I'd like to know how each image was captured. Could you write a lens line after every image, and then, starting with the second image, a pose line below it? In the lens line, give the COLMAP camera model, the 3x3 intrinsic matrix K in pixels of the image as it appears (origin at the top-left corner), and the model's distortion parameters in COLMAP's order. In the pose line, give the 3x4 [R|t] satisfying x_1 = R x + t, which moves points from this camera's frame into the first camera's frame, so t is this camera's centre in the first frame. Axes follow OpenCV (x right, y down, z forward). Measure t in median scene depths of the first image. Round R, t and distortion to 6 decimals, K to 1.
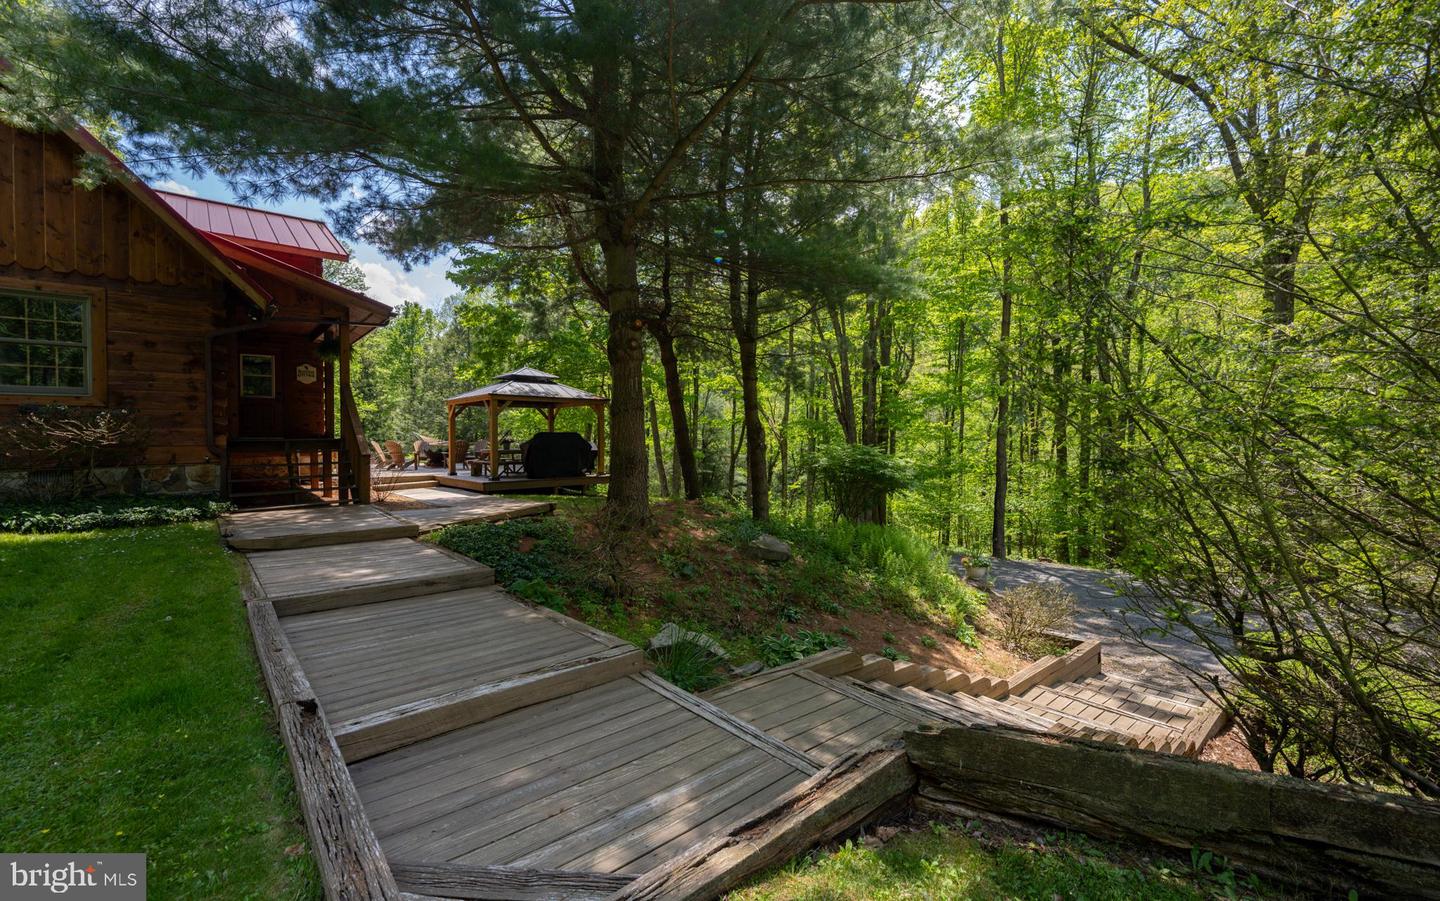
lens RADIAL K [[565.7, 0, 720.0], [0, 565.7, 450.5], [0, 0, 1]] dist [0.000737, -0.000129]
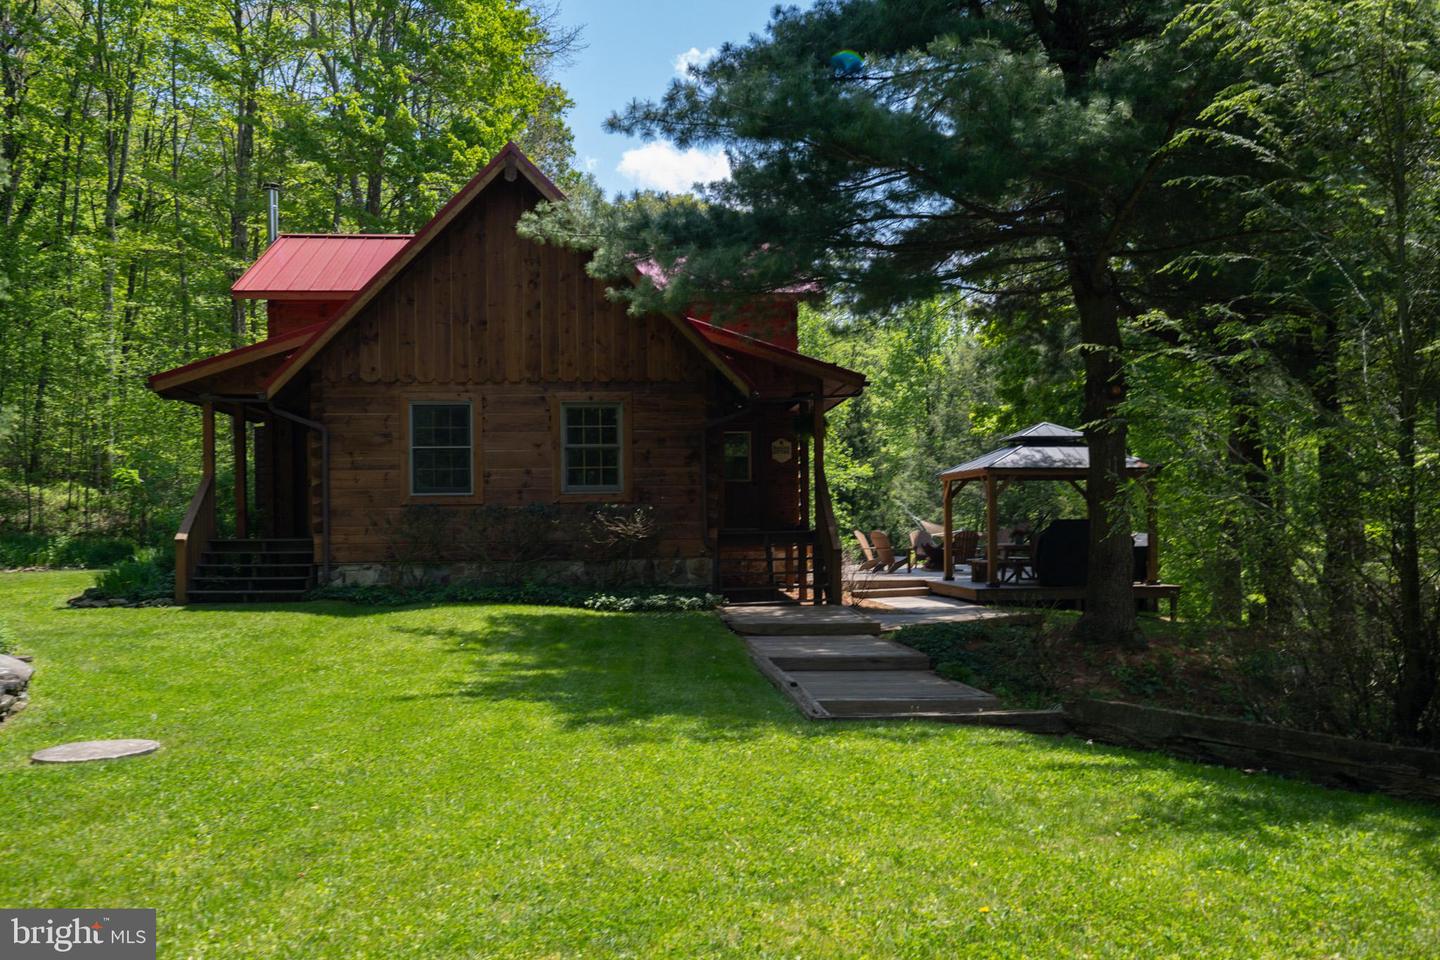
lens RADIAL K [[1170.8, 0, 720.0], [0, 1170.8, 480.0], [0, 0, 1]] dist [-0.002439, -0.000107]
pose [[0.779475, -0.029213, -0.625752, 0.379793], [-0.005995, 0.998518, -0.054083, -0.000462], [0.626405, 0.045908, 0.778145, -0.545506]]
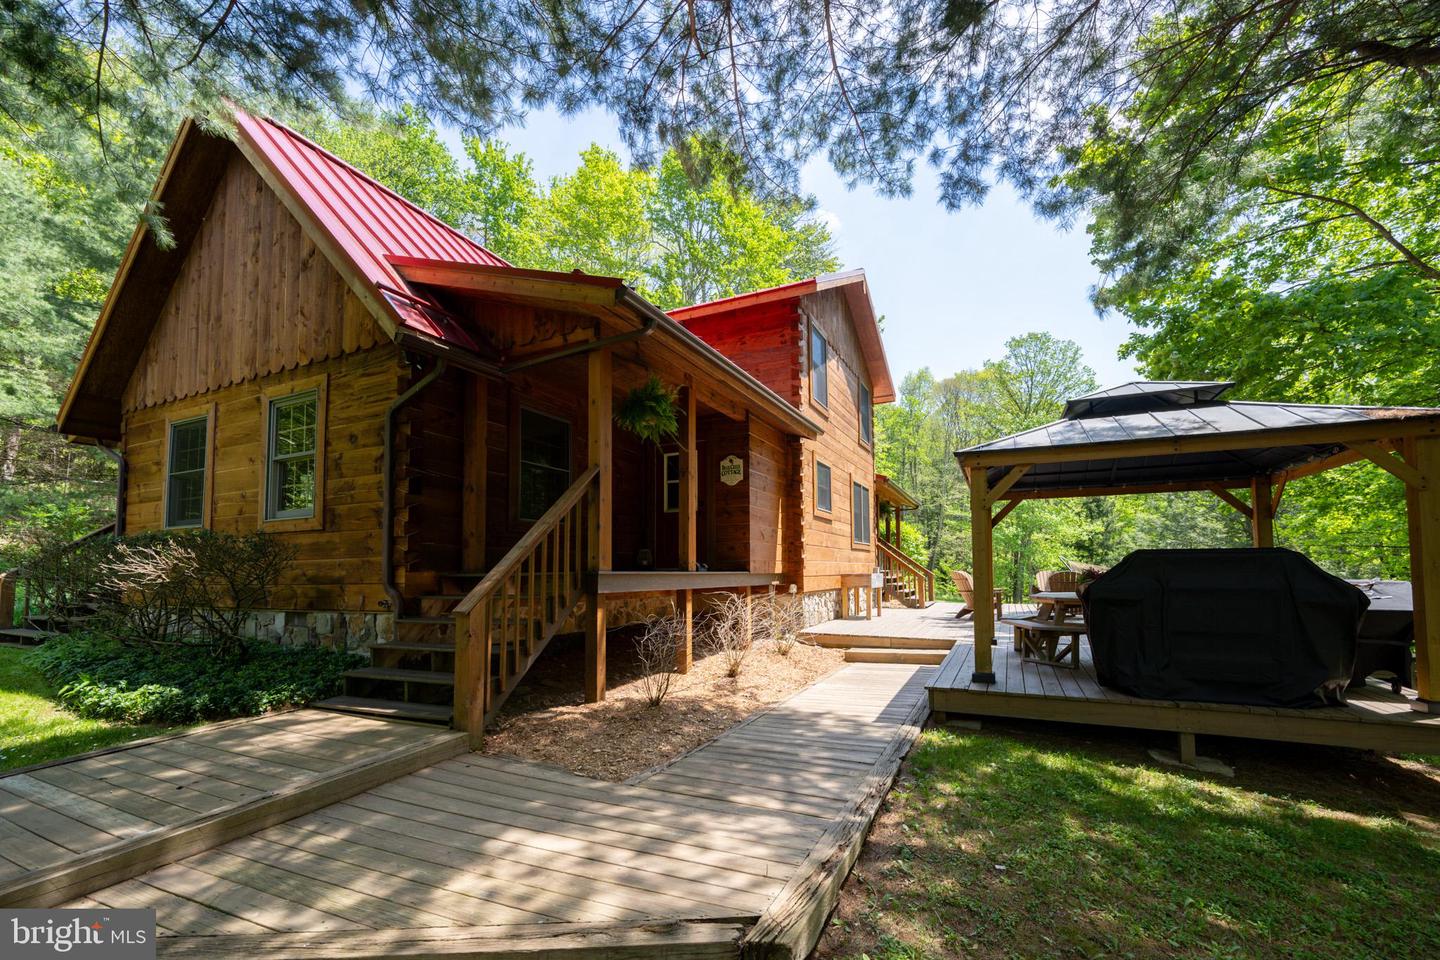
lens RADIAL K [[606.9, 0, 719.9], [0, 606.9, 544.0], [0, 0, 1]] dist [-0.000202, -0.000051]
pose [[0.390853, -0.048970, -0.919149, -0.128031], [-0.006776, 0.998404, -0.056074, -0.013756], [0.920428, 0.028145, 0.389898, 1.046249]]
